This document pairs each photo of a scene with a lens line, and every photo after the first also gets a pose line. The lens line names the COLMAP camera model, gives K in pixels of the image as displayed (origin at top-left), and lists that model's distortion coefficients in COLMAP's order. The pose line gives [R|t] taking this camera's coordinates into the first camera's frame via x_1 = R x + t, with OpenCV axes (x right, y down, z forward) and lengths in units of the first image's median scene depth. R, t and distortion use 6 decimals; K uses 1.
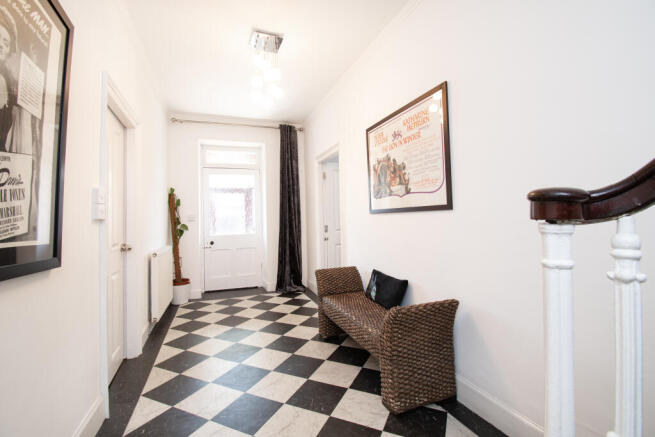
lens RADIAL K [[306.6, 0, 327.5], [0, 306.6, 218.5], [0, 0, 1]] dist [-0.001963, -0.000565]
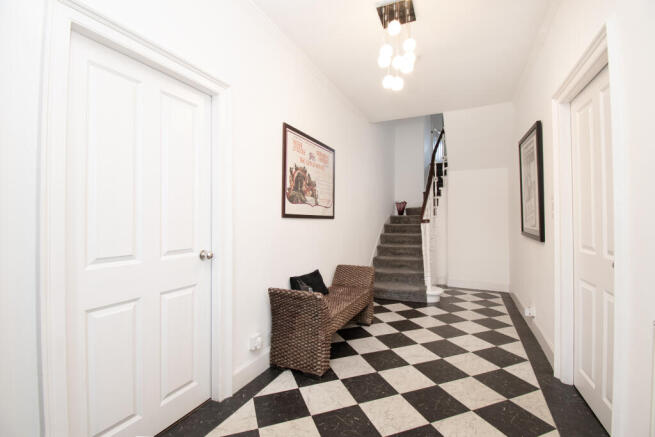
lens RADIAL K [[278.7, 0, 327.5], [0, 278.7, 218.5], [0, 0, 1]] dist [-0.032322, -0.000173]
pose [[-0.684073, 0.027759, 0.728885, -0.623278], [0.008983, 0.999520, -0.029636, 0.012755], [-0.729359, -0.013726, -0.683994, 1.691881]]
